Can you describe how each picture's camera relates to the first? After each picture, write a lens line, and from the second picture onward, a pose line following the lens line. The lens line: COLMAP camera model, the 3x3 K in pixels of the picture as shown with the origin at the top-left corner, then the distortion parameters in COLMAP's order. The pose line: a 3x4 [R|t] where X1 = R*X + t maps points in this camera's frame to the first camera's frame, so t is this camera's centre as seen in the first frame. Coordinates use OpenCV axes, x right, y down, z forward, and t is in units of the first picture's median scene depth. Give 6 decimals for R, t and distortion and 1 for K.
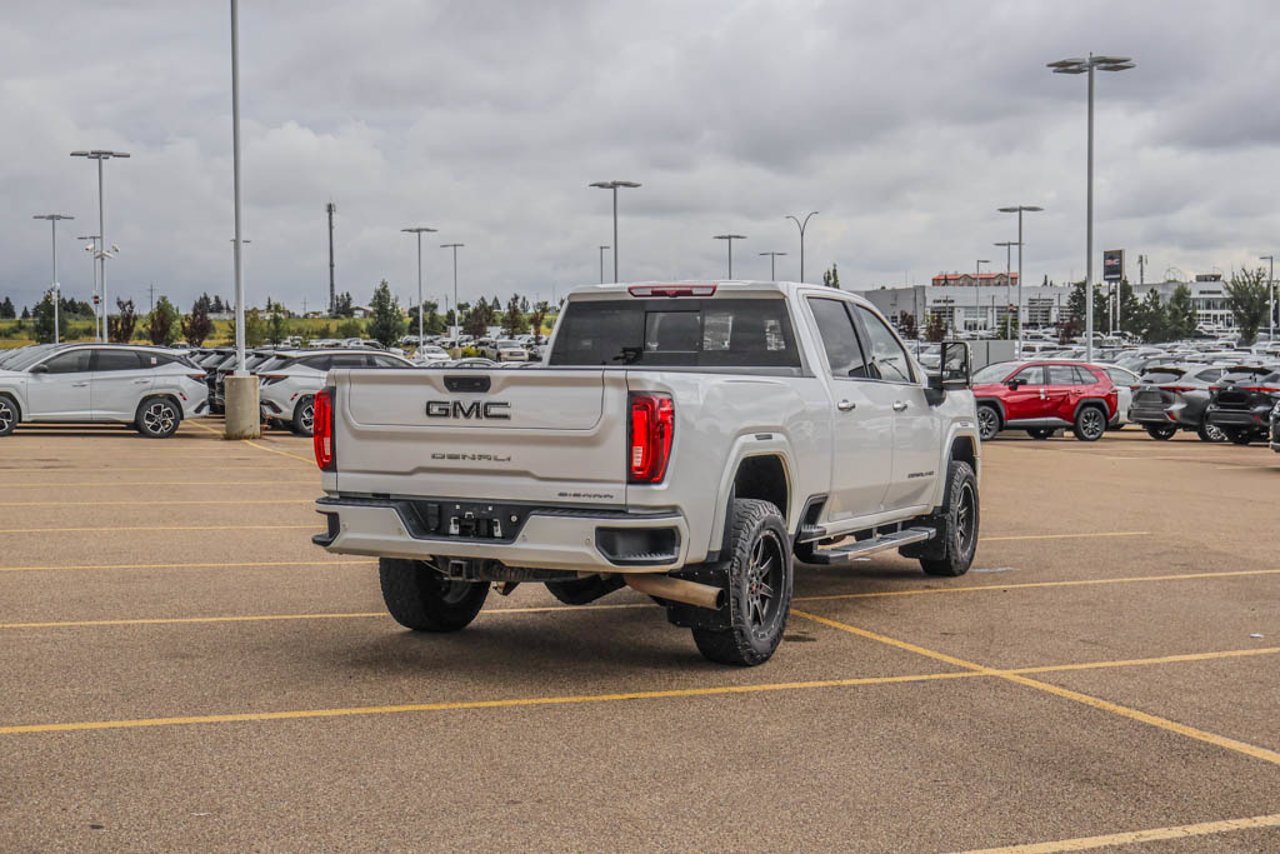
lens RADIAL K [[1601.9, 0, 640.0], [0, 1601.9, 427.0], [0, 0, 1]] dist [0.010384, 0.024695]
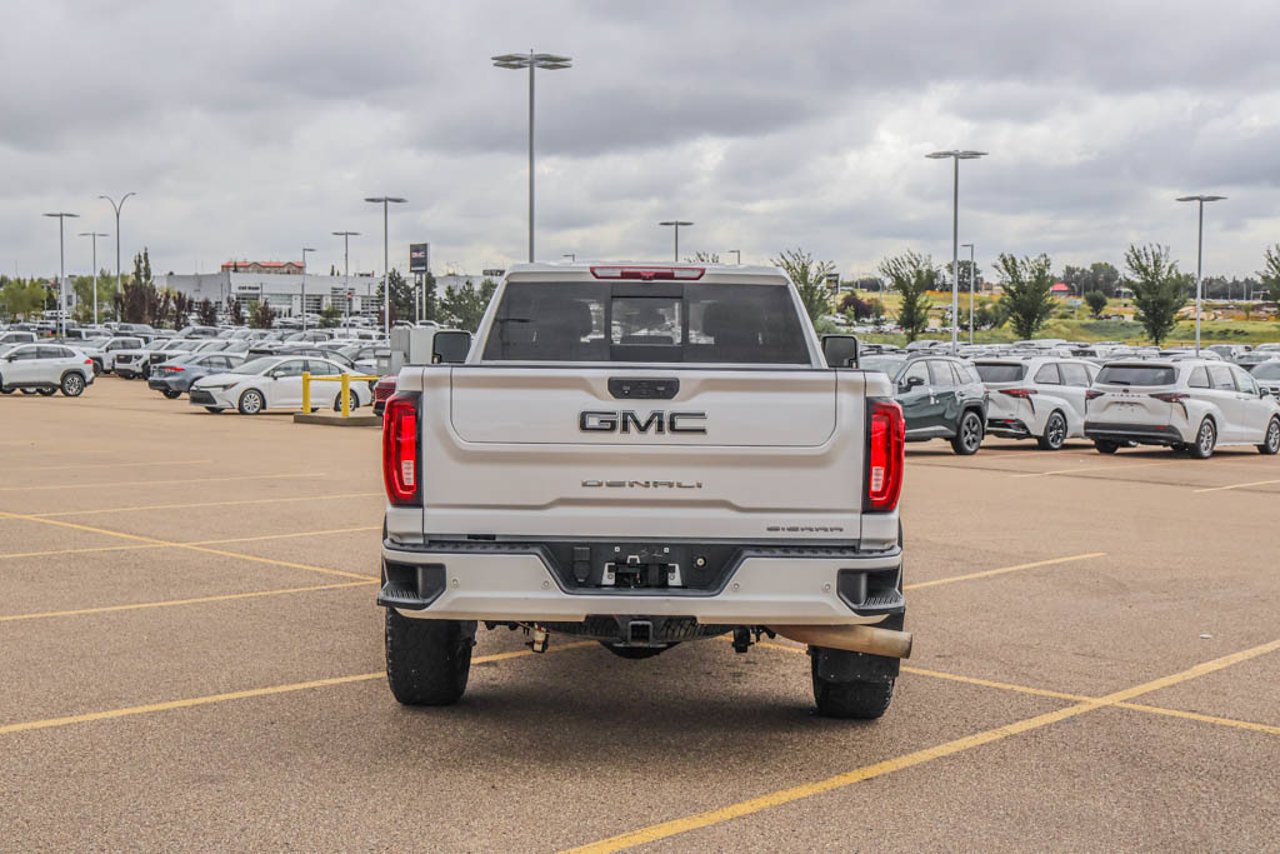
lens RADIAL K [[1571.8, 0, 640.0], [0, 1571.8, 427.0], [0, 0, 1]] dist [-0.008194, -0.019773]
pose [[0.907371, -0.013198, 0.420123, -0.401248], [0.009365, 0.999894, 0.011184, -0.015967], [-0.420226, -0.006213, 0.907398, 0.305028]]
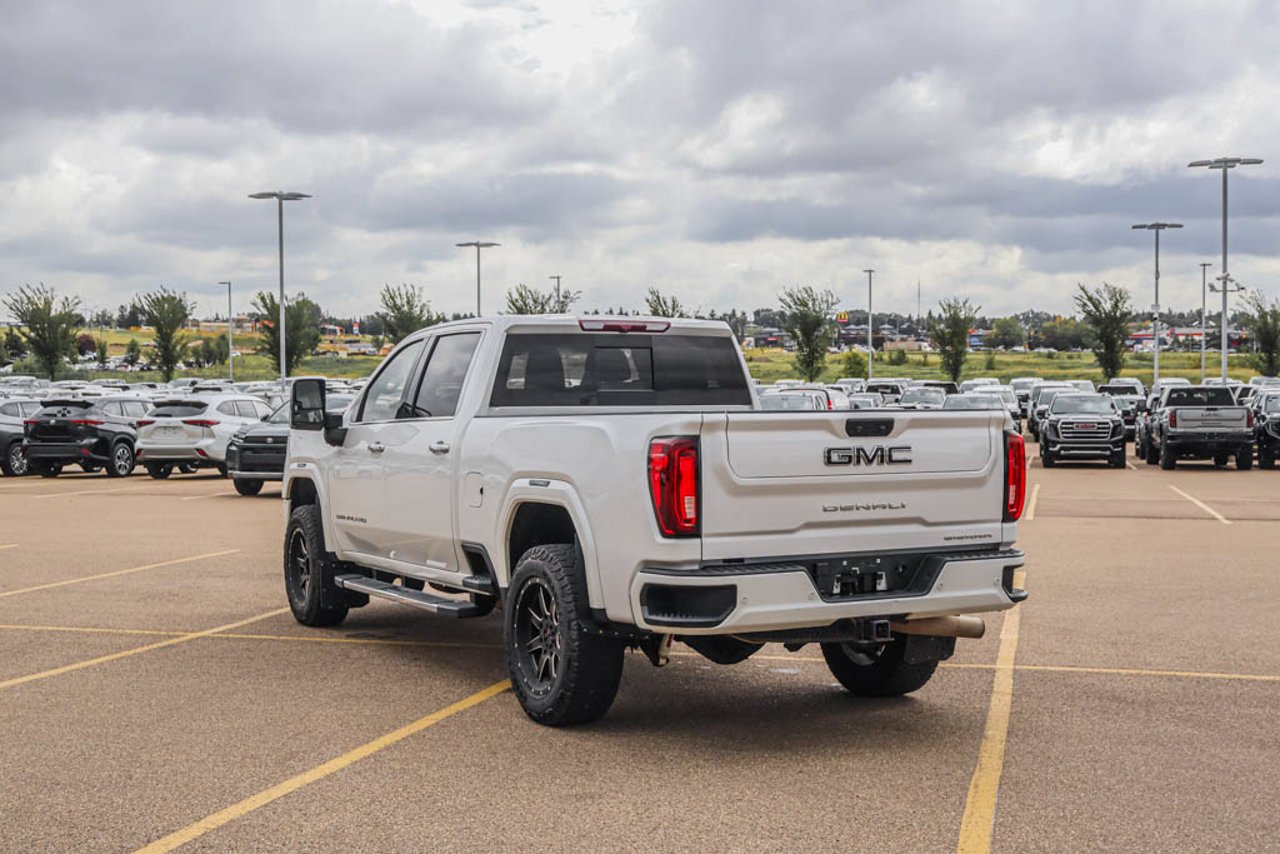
lens RADIAL K [[1571.8, 0, 640.0], [0, 1571.8, 427.0], [0, 0, 1]] dist [-0.008194, -0.019773]
pose [[0.605229, -0.022743, 0.795727, -0.858903], [0.037965, 0.999279, -0.000315, -0.030348], [-0.795146, 0.030400, 0.605656, 0.528078]]
